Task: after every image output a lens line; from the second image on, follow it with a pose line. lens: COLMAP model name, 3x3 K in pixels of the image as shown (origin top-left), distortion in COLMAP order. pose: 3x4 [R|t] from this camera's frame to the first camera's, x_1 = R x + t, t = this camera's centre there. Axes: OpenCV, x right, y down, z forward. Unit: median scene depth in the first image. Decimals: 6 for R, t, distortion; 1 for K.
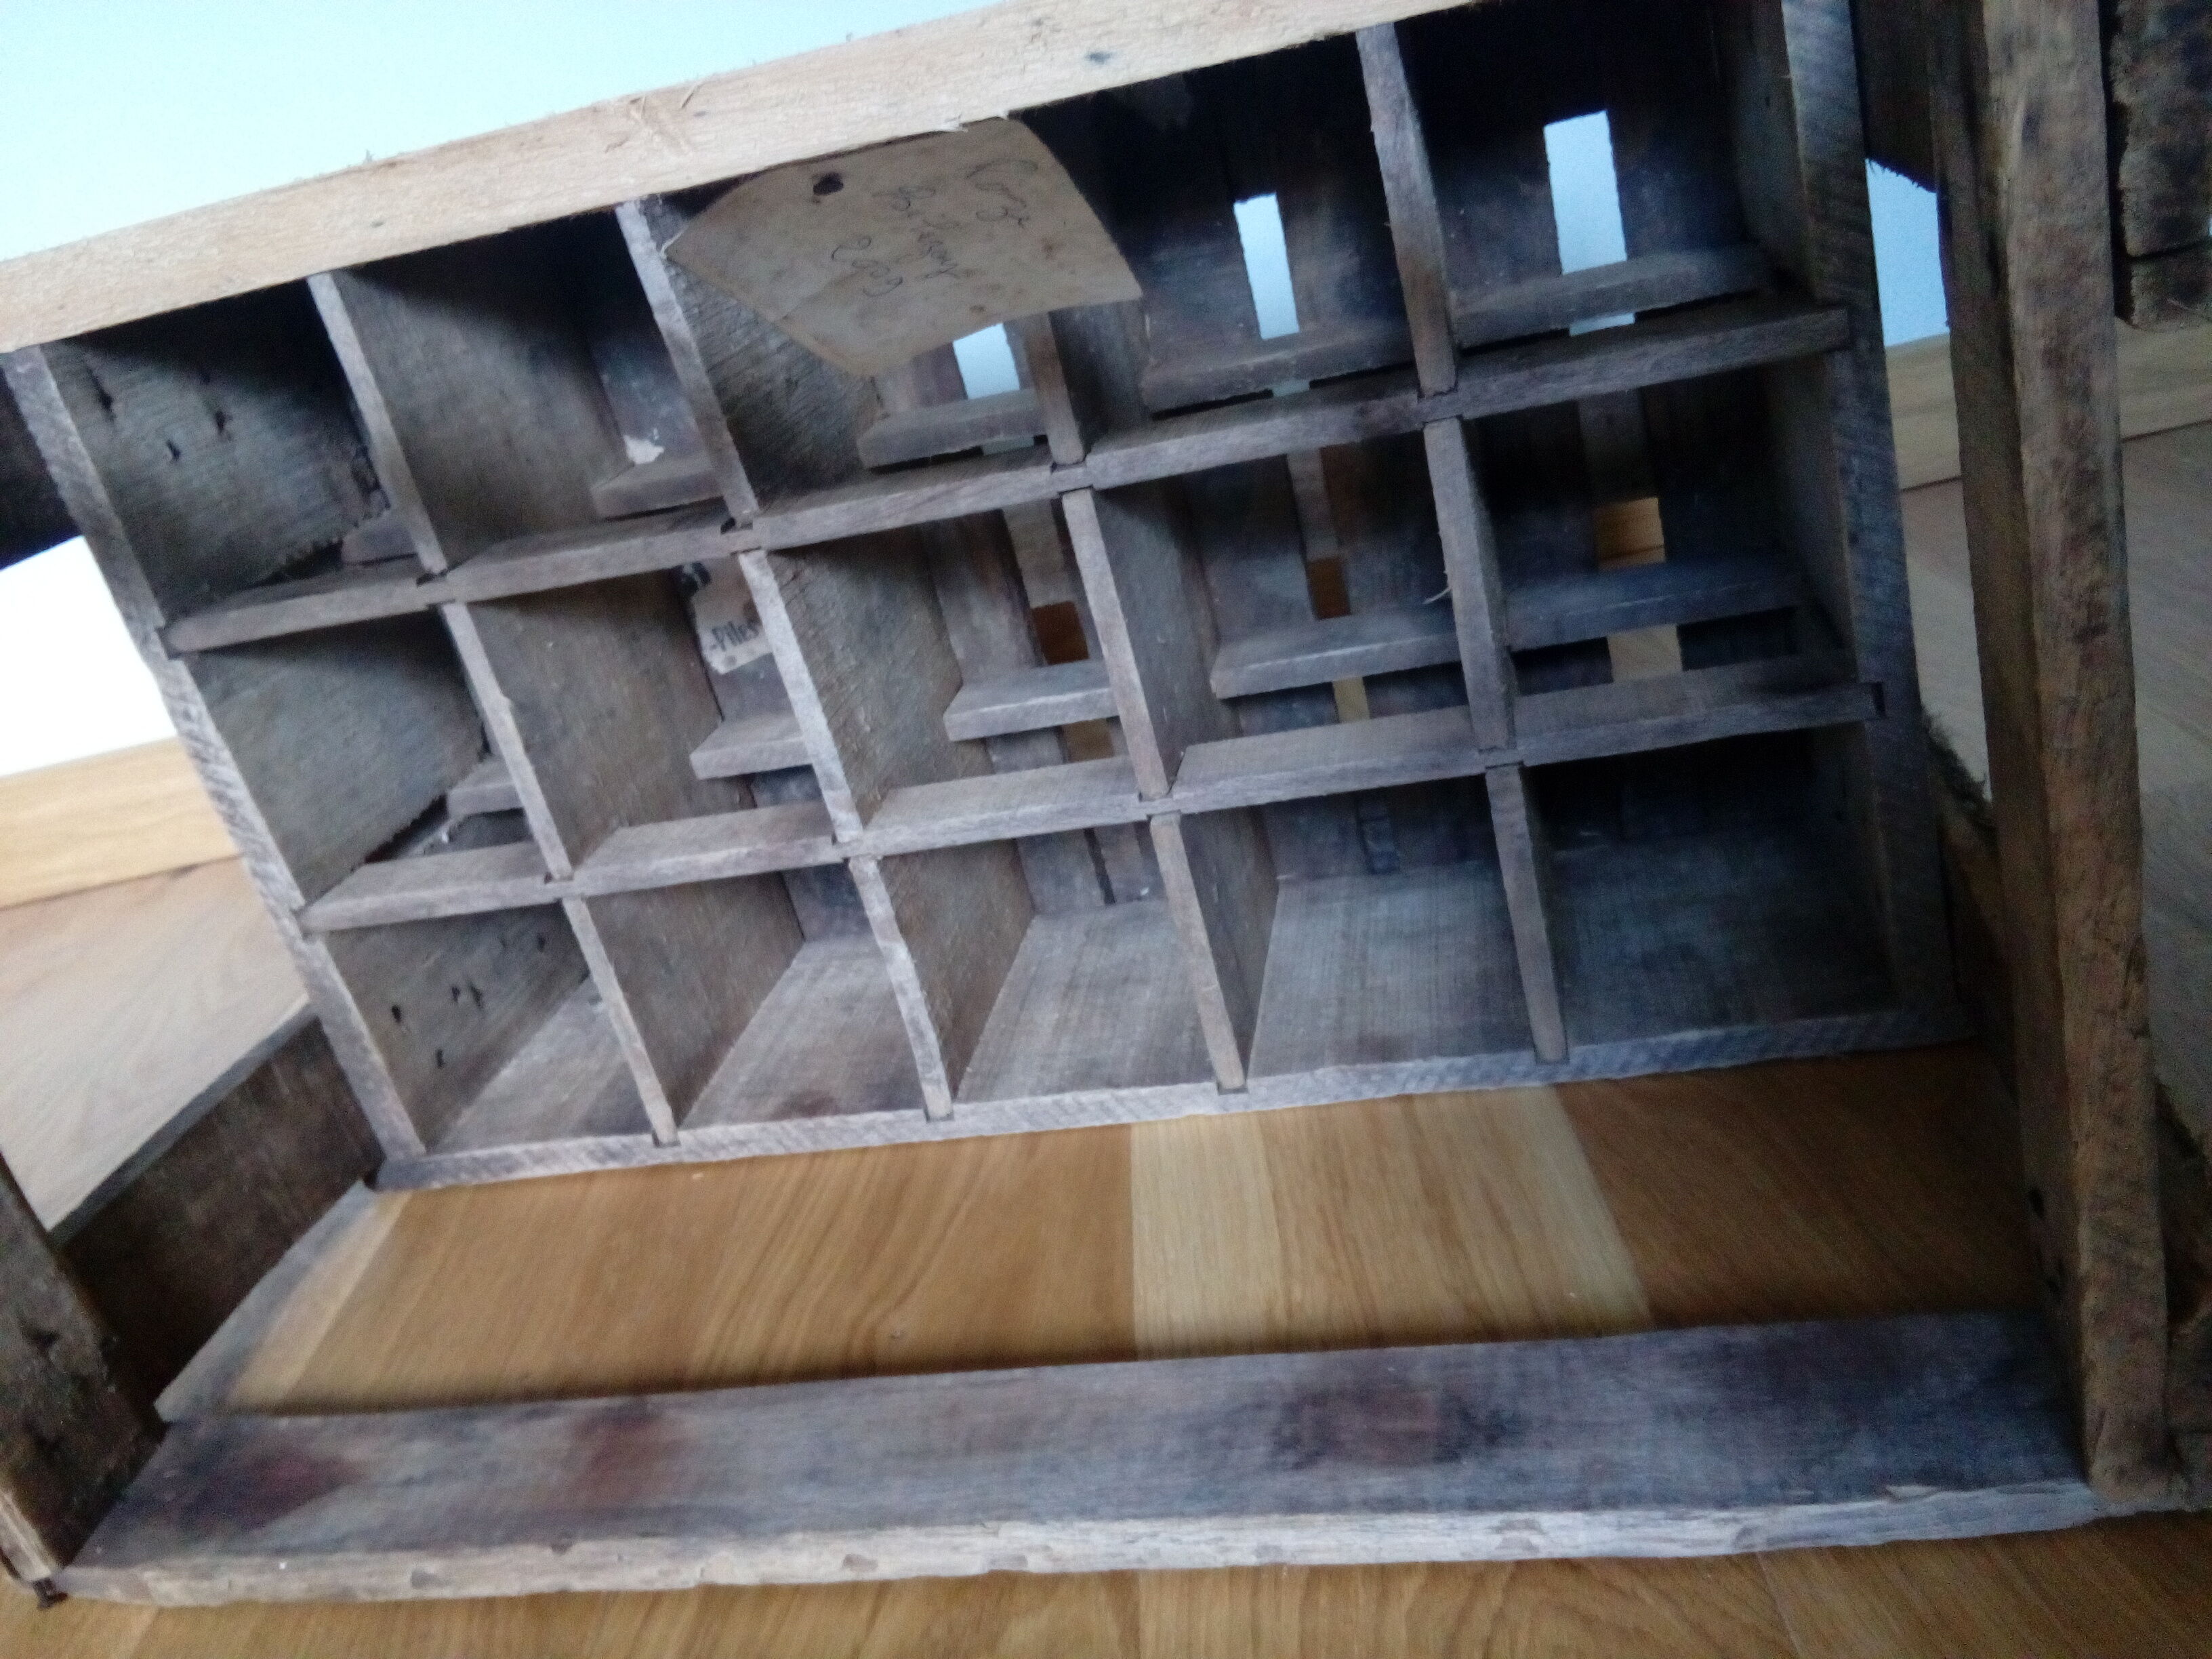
lens RADIAL K [[1823.9, 0, 1115.0], [0, 1823.9, 826.8], [0, 0, 1]] dist [0.009698, -0.056263]
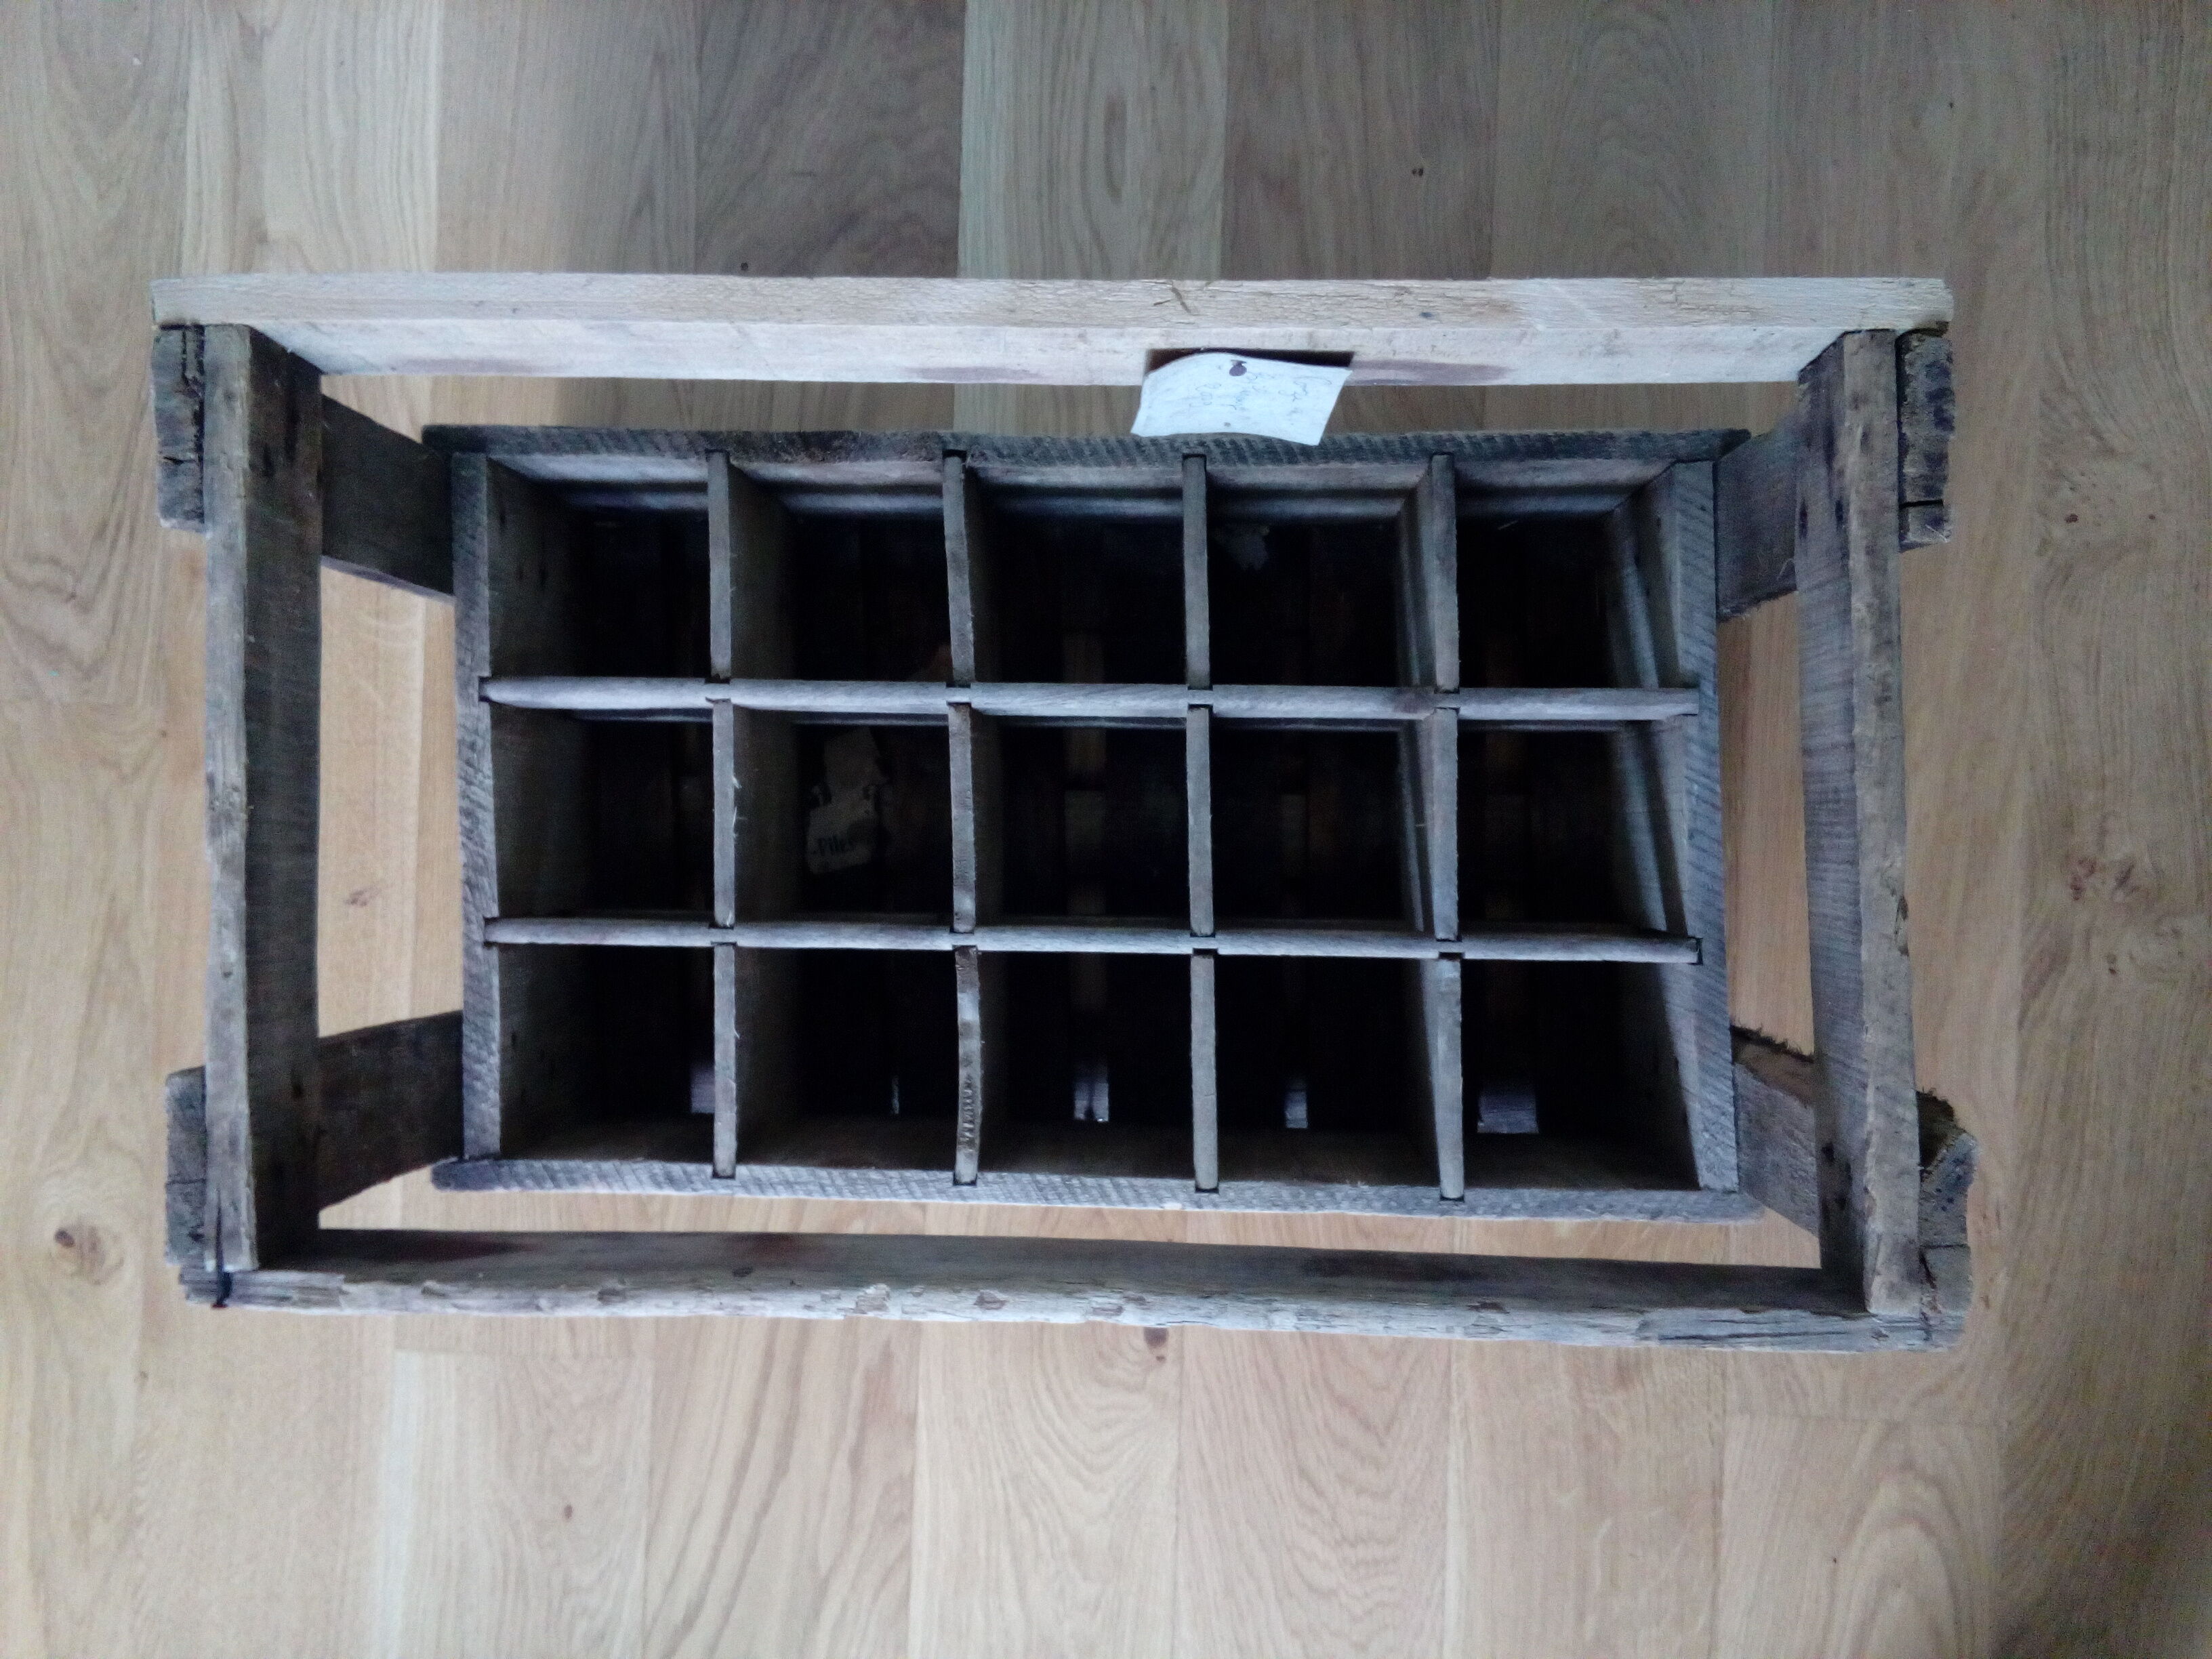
lens RADIAL K [[1823.9, 0, 1099.5], [0, 1823.9, 830.3], [0, 0, 1]] dist [0.009698, -0.056263]
pose [[0.962883, 0.238665, 0.126080, -0.413499], [-0.162881, 0.886228, -0.433670, 0.875560], [-0.215237, 0.397037, 0.892208, -0.421772]]
